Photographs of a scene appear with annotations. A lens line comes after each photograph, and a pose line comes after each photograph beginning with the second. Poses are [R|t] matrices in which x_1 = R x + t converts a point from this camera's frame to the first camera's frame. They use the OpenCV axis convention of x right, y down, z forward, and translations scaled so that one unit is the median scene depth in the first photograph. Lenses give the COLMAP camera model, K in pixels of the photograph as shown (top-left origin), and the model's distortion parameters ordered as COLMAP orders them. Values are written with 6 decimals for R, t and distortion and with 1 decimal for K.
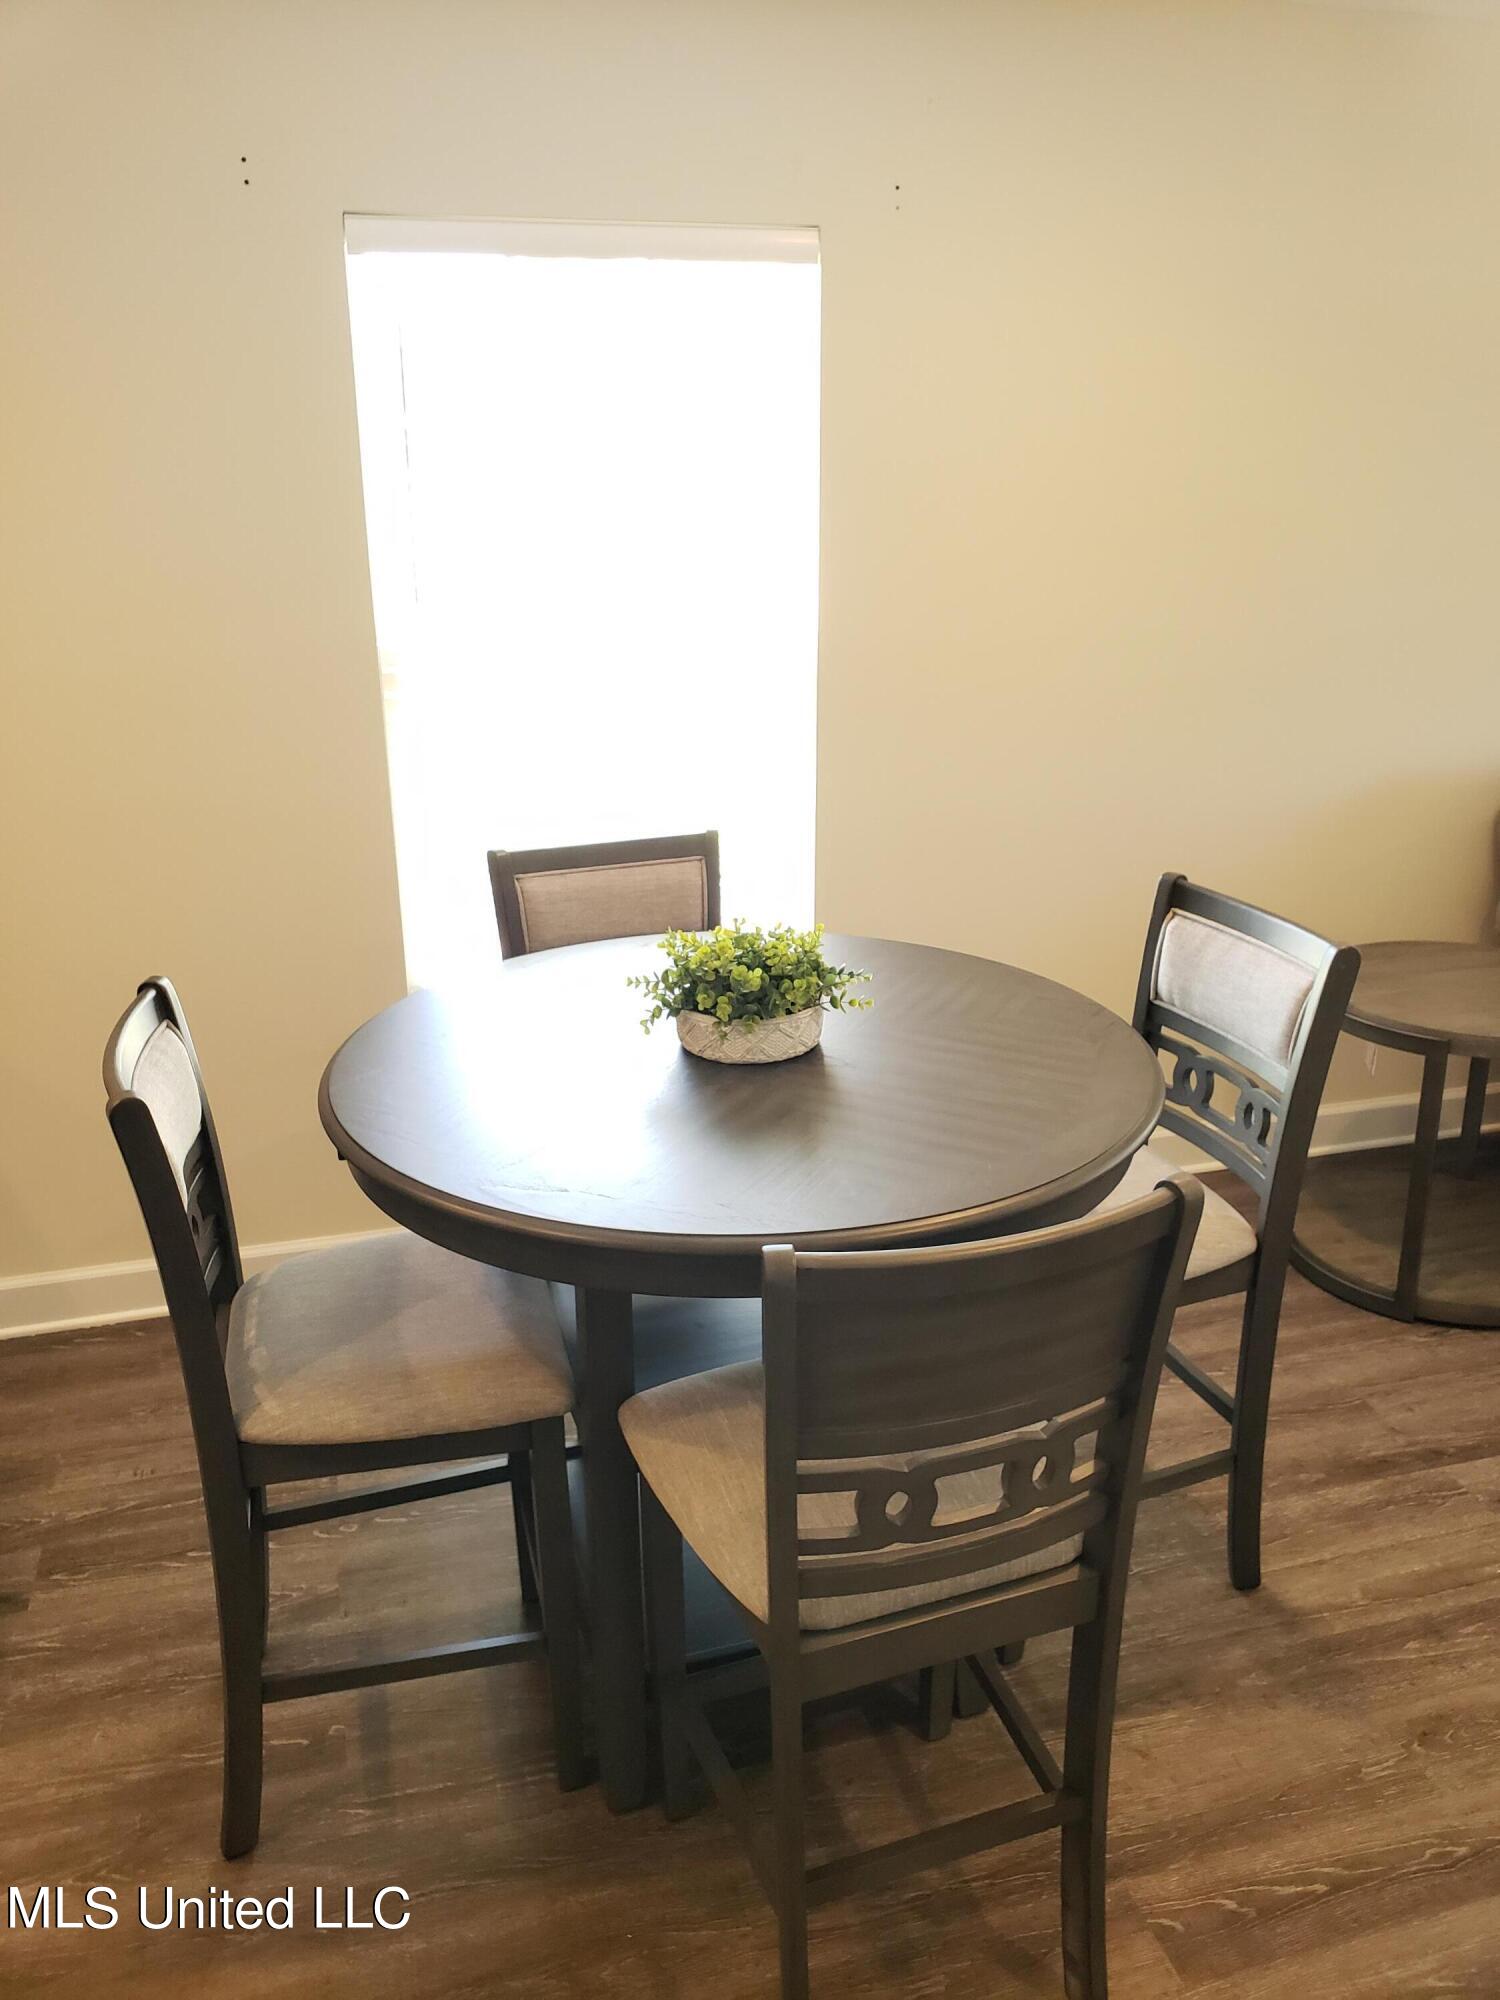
lens RADIAL K [[1537.2, 0, 756.0], [0, 1537.2, 984.6], [0, 0, 1]] dist [0.010037, -0.005322]
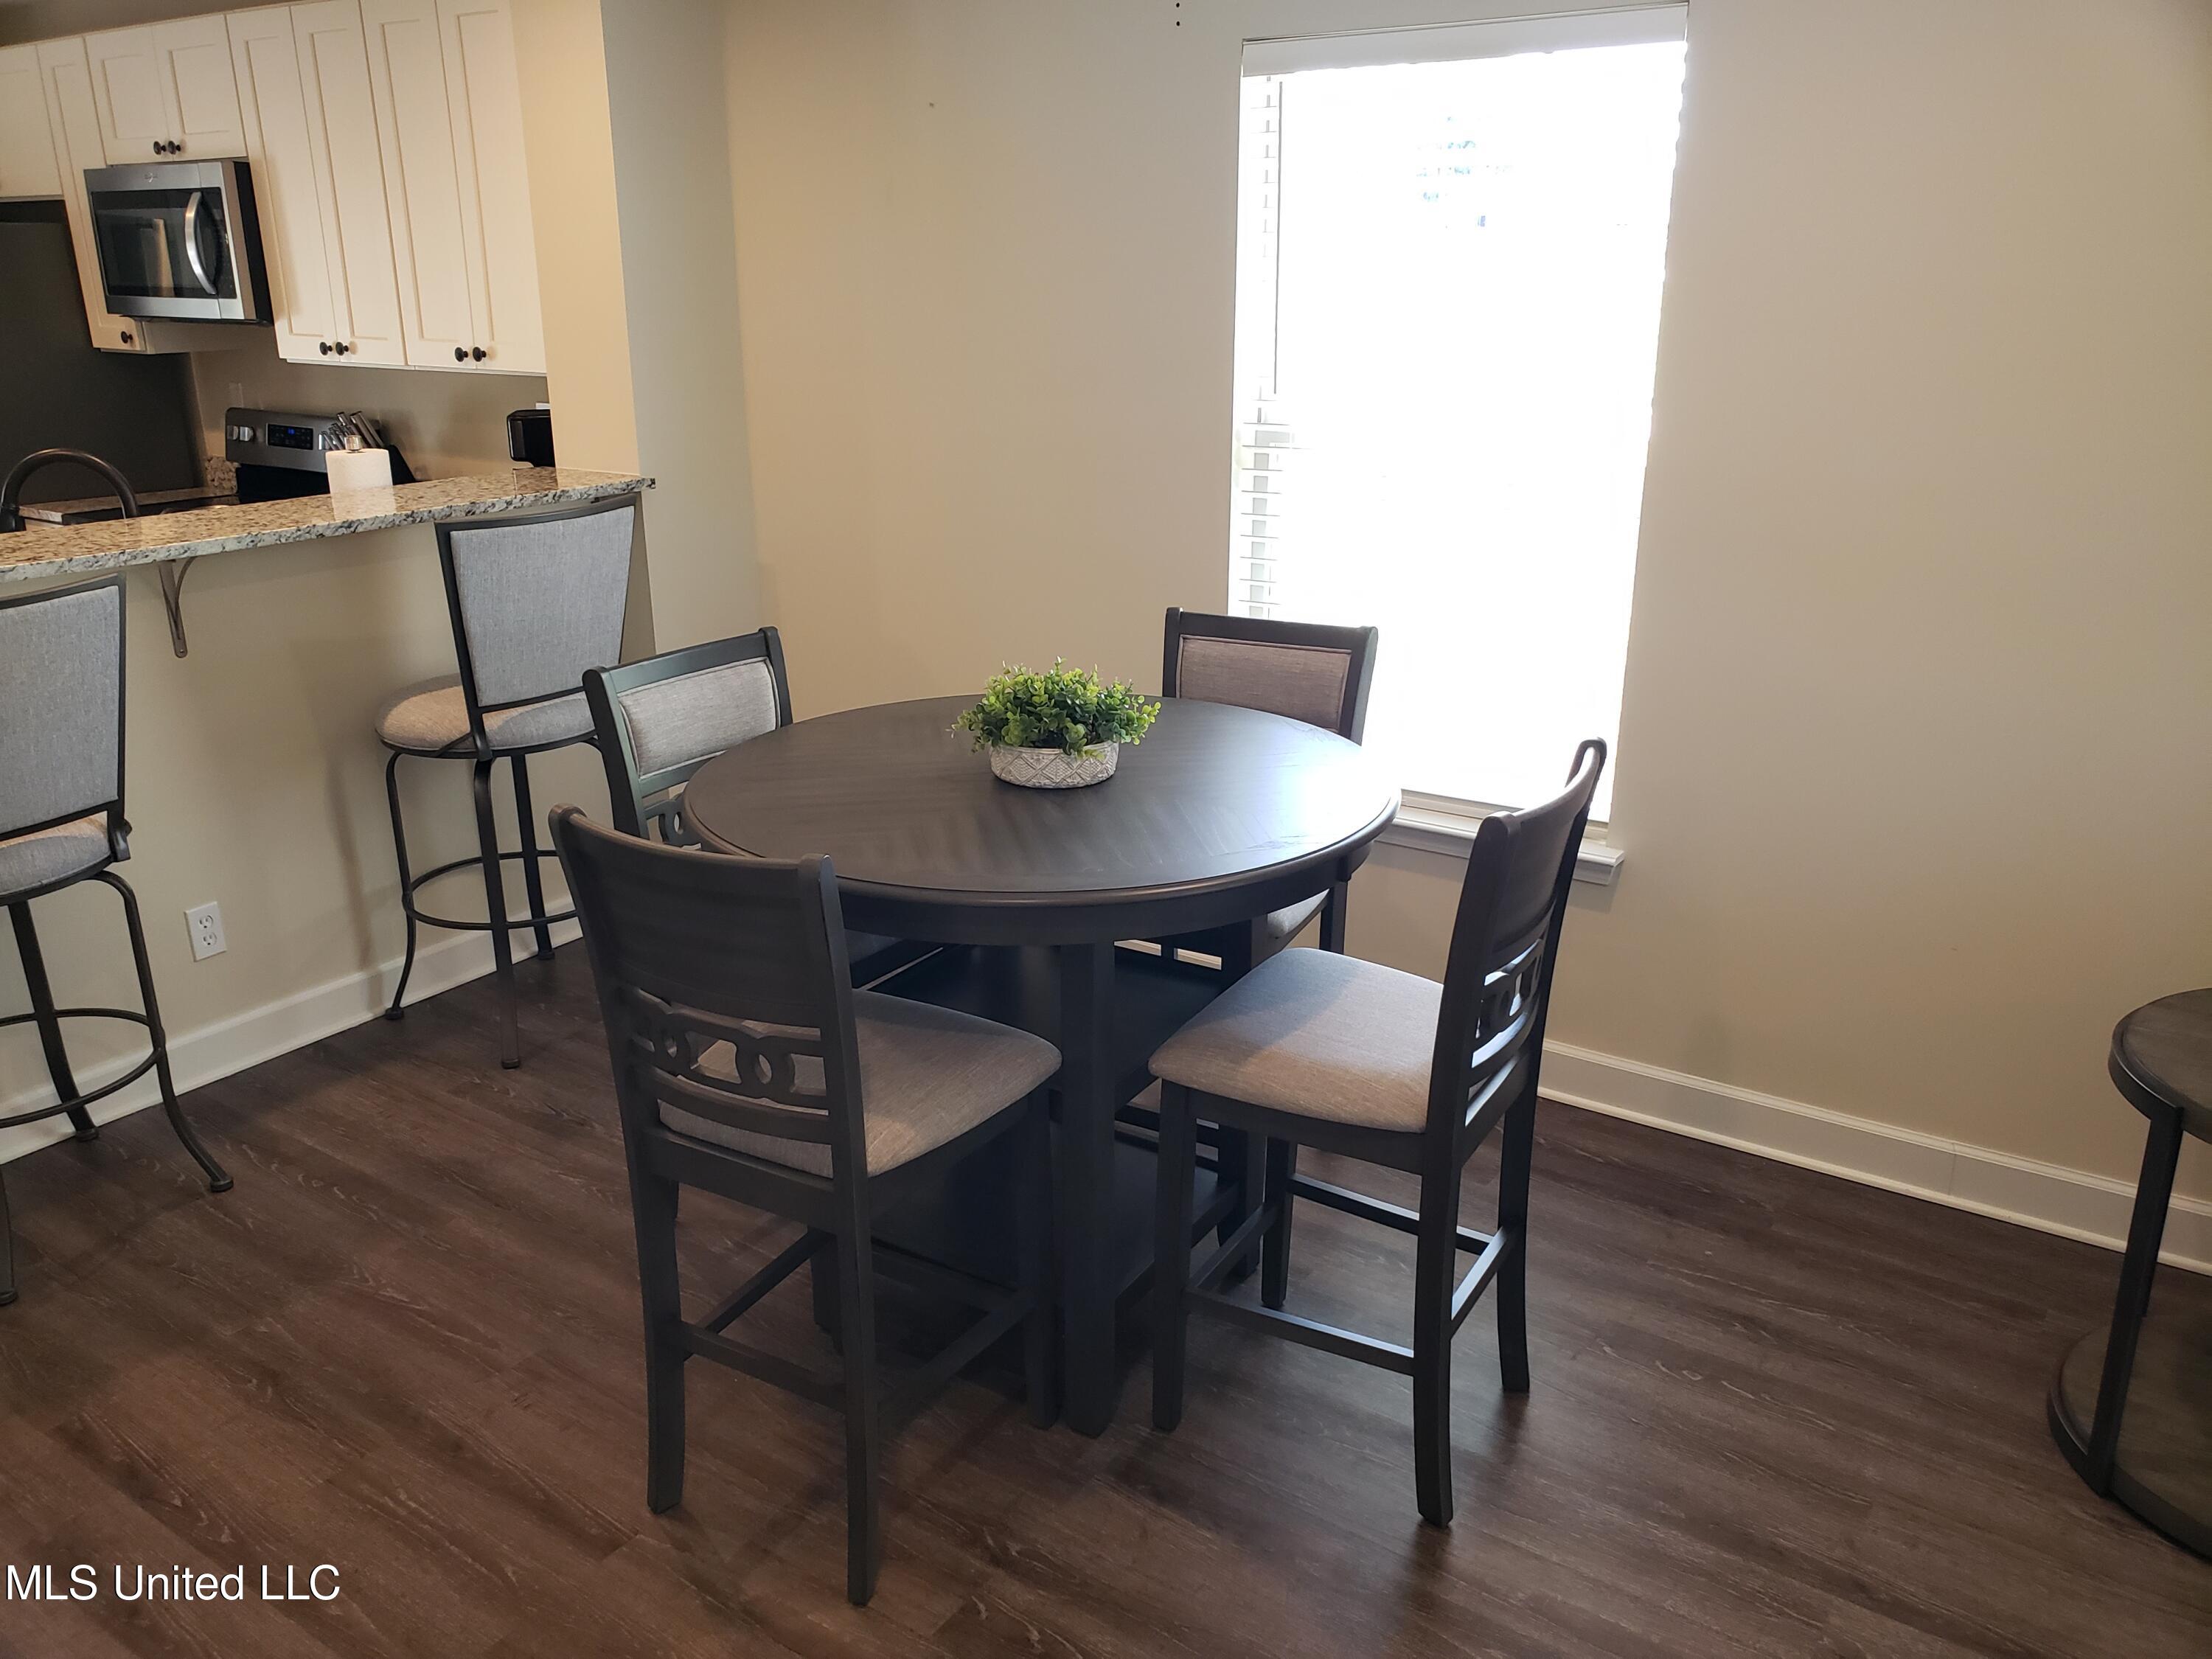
lens RADIAL K [[1700.2, 0, 1119.0], [0, 1700.2, 843.4], [0, 0, 1]] dist [0.010037, -0.005322]
pose [[0.634246, 0.253486, -0.730395, 0.758698], [-0.248595, 0.961418, 0.117793, -0.054655], [0.732075, 0.106862, 0.672791, 0.144177]]
